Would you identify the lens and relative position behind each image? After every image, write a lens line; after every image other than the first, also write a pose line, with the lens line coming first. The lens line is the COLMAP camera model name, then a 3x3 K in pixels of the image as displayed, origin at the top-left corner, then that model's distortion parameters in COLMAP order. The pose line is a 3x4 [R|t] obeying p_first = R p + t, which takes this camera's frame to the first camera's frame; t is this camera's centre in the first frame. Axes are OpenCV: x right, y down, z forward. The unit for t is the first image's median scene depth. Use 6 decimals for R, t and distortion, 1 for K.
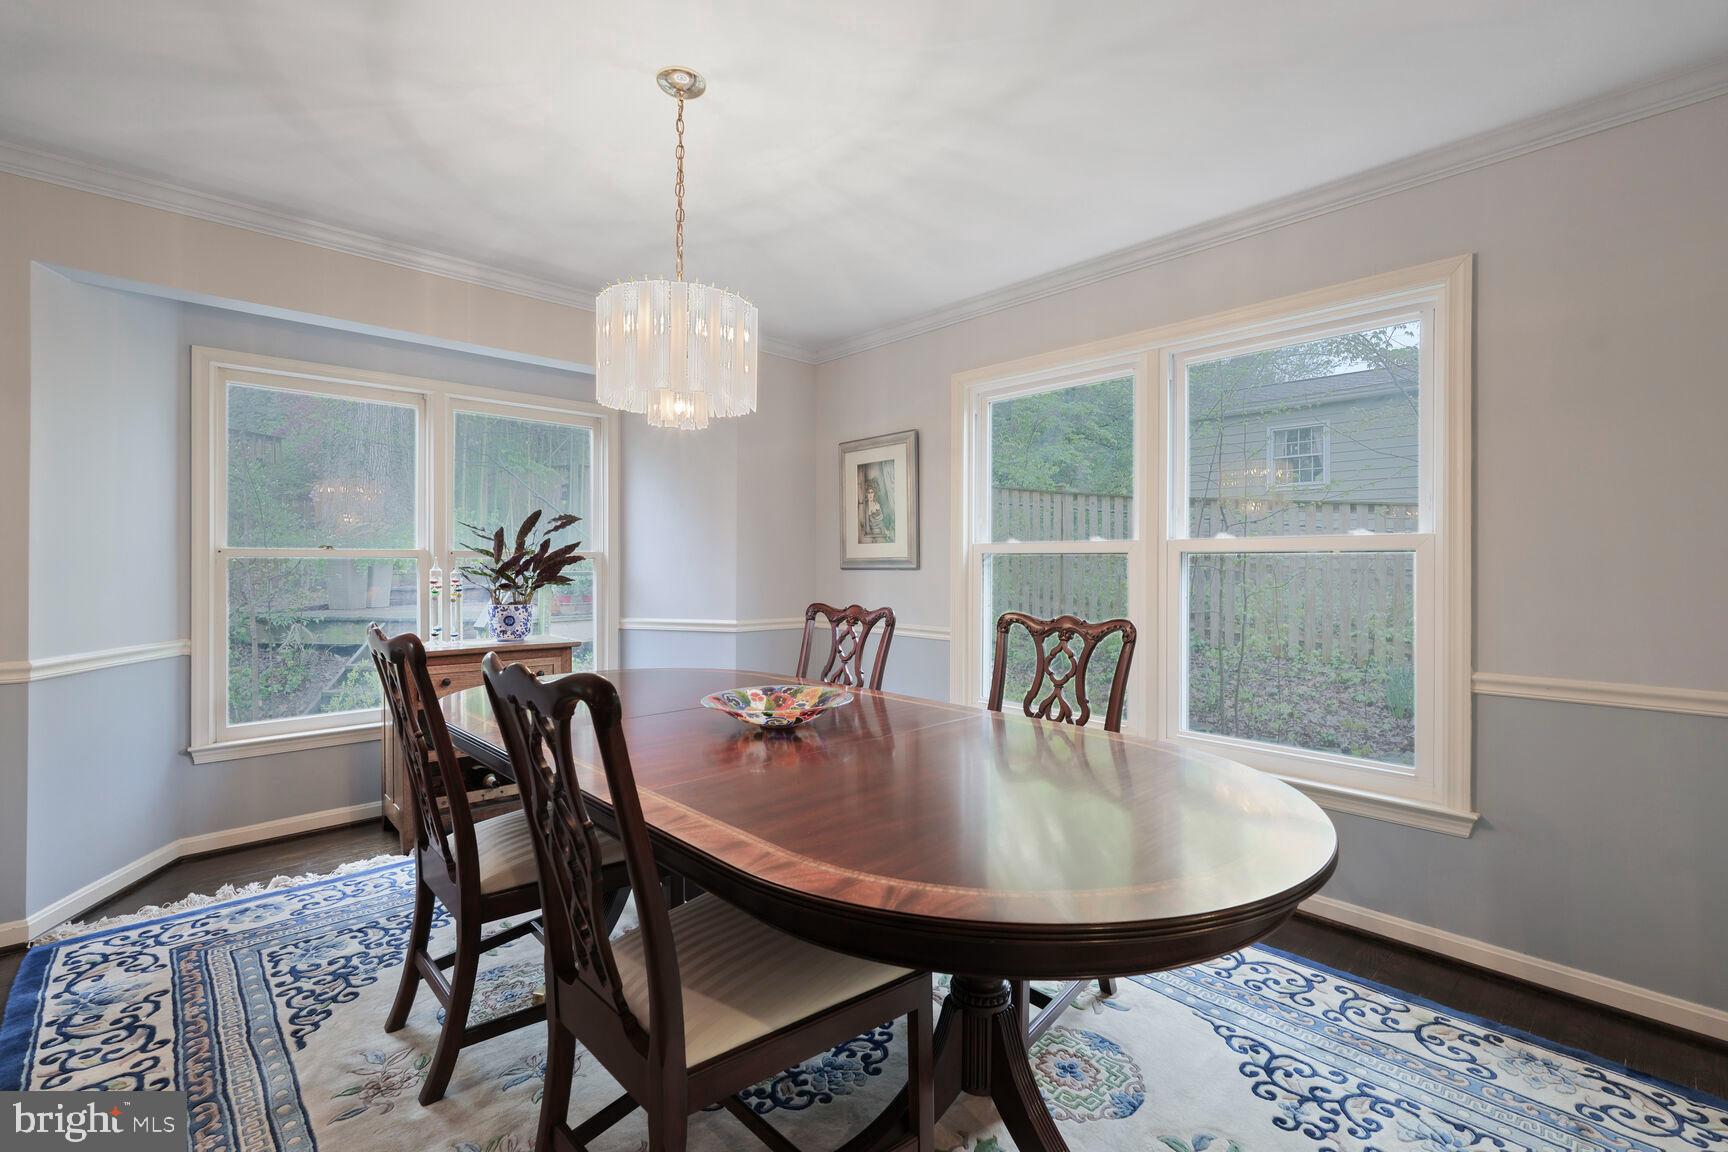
lens RADIAL K [[764.7, 0, 864.0], [0, 764.7, 576.0], [0, 0, 1]] dist [-0.009934, -0.000312]
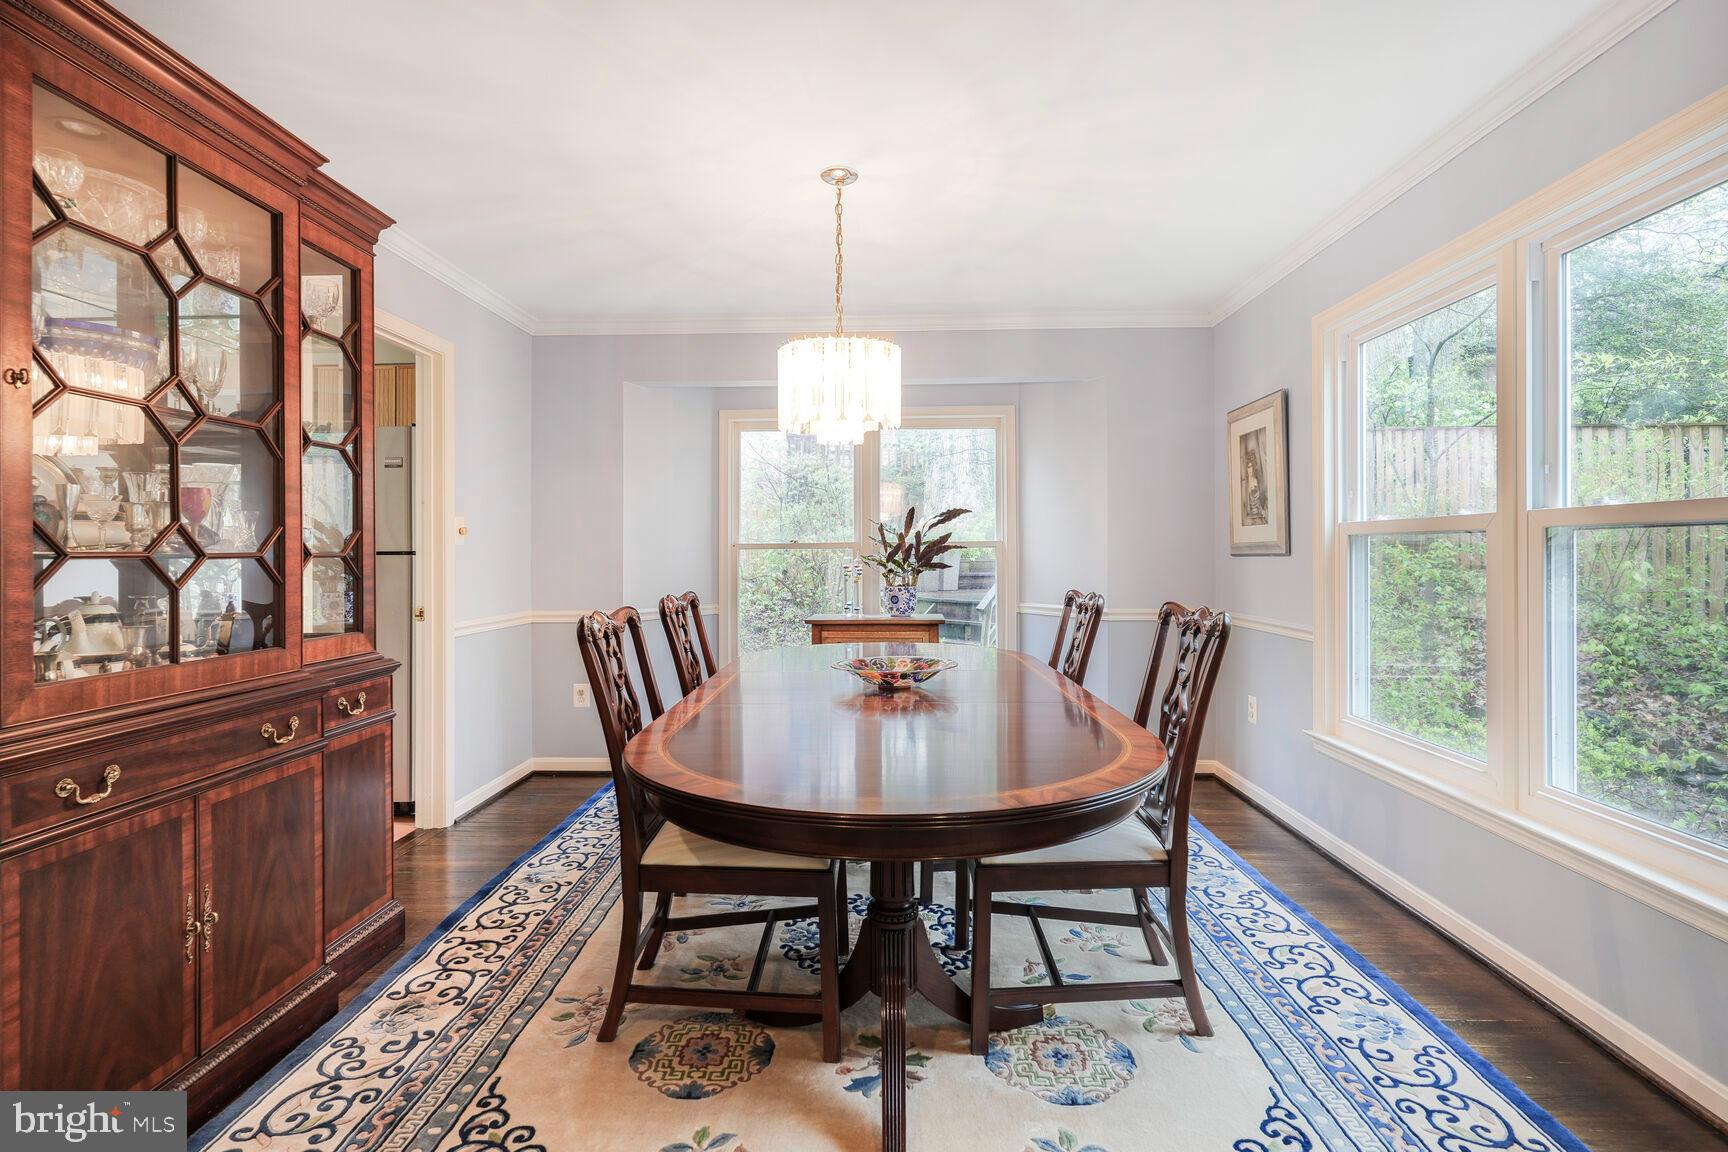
lens RADIAL K [[828.6, 0, 864.0], [0, 828.6, 576.0], [0, 0, 1]] dist [-0.002441, -0.001004]
pose [[0.702977, 0.010073, -0.711141, 0.435426], [0.000635, 0.999890, 0.014791, 0.000857], [0.711212, -0.010849, 0.702893, 0.029698]]
